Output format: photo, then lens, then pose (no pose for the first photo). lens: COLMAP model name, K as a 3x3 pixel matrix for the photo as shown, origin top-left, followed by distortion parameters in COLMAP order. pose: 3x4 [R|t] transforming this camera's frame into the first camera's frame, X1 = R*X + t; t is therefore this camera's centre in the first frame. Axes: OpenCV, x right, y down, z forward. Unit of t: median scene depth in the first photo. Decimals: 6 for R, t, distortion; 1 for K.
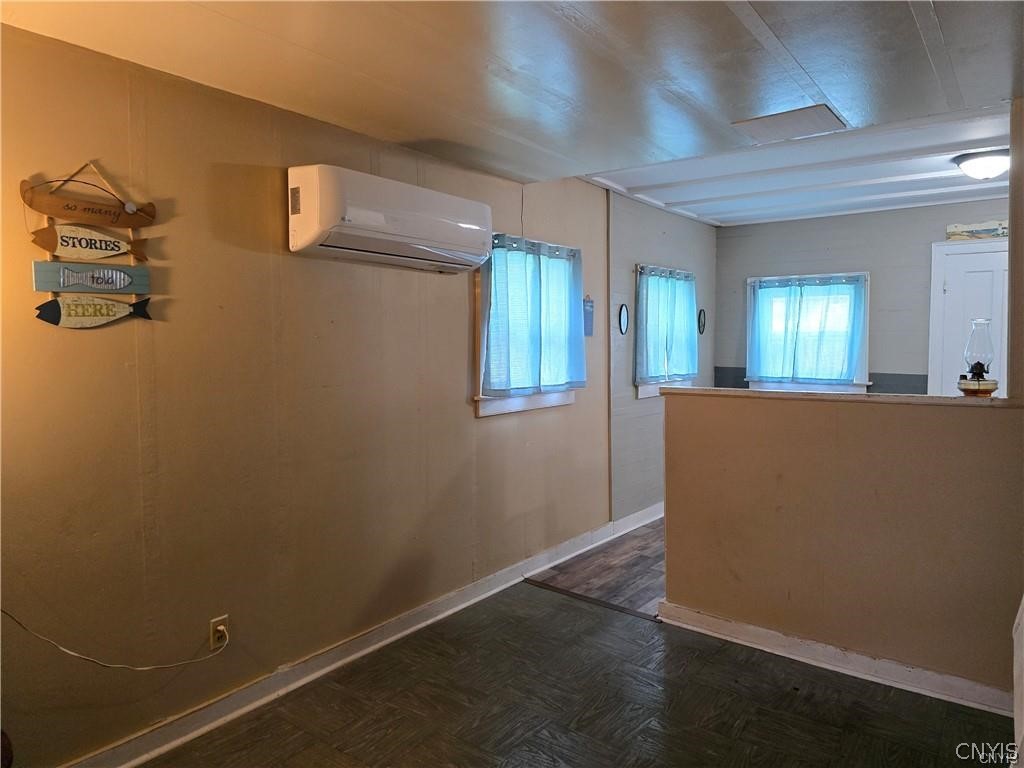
lens RADIAL K [[689.0, 0, 515.8], [0, 689.0, 381.5], [0, 0, 1]] dist [0.042631, -0.051684]
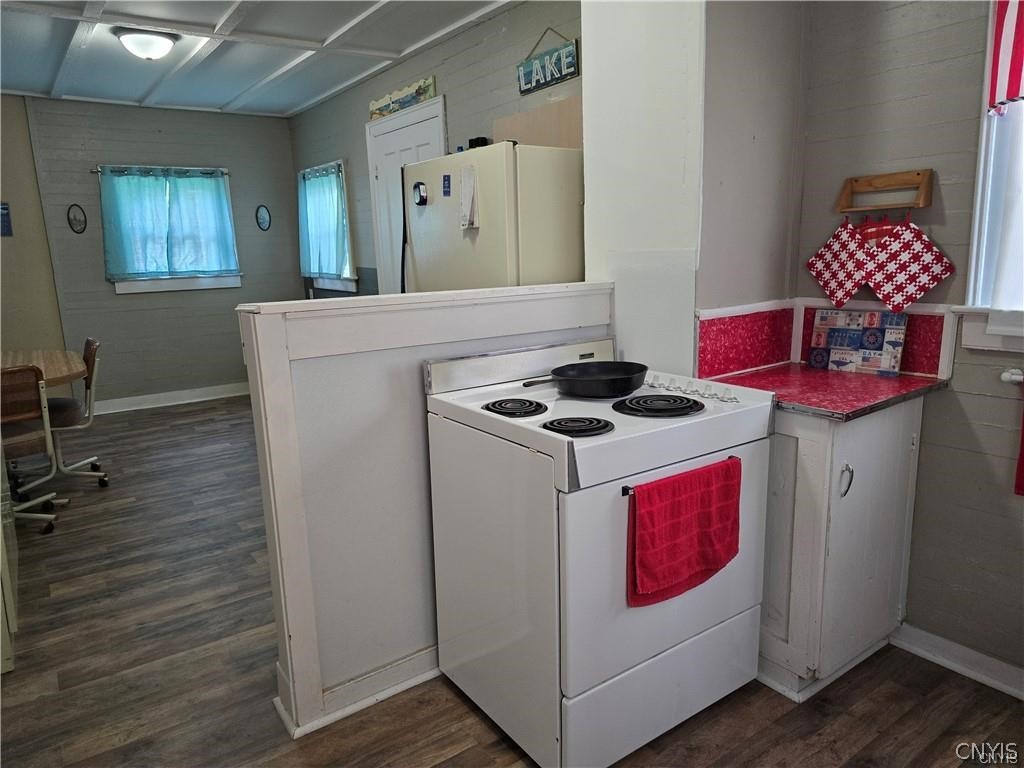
lens RADIAL K [[689.0, 0, 511.5], [0, 689.0, 382.2], [0, 0, 1]] dist [0.042631, -0.051684]
pose [[0.959662, 0.030781, -0.279466, 1.070820], [0.008132, 0.990534, 0.137025, 0.017803], [0.281039, -0.133770, 0.950328, 0.126600]]
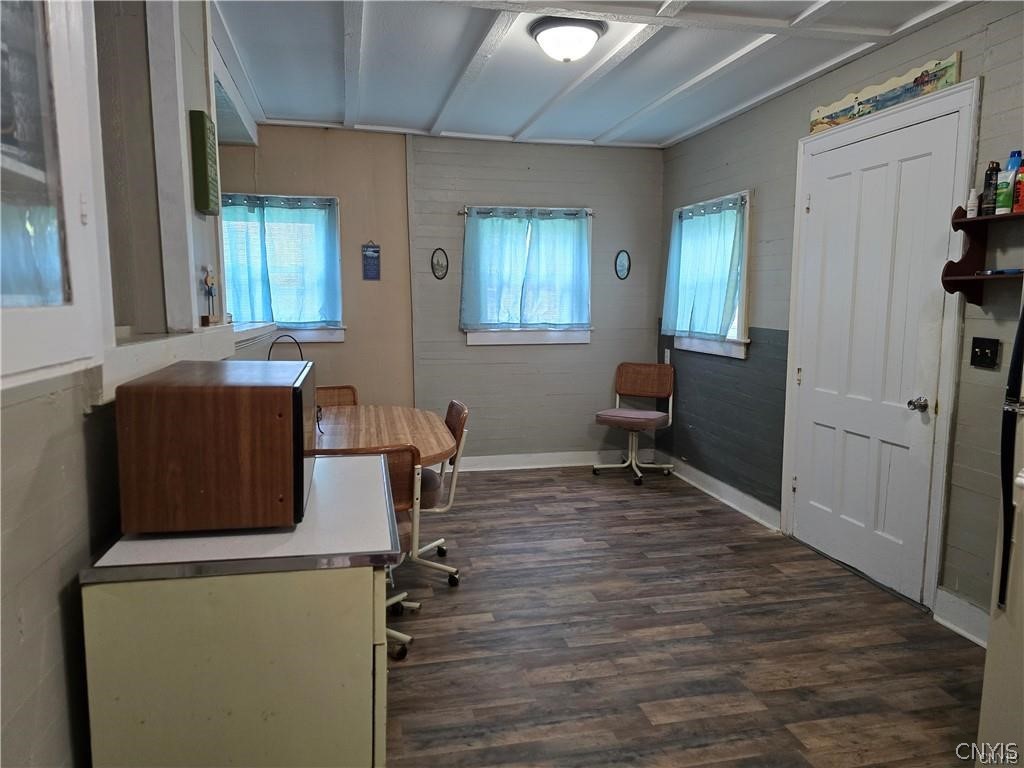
lens RADIAL K [[689.0, 0, 500.7], [0, 689.0, 393.5], [0, 0, 1]] dist [0.042631, -0.051684]
pose [[0.770652, 0.089927, -0.630880, 0.841691], [-0.043798, 0.995126, 0.088347, 0.005113], [0.635750, -0.040454, 0.770834, 0.265874]]
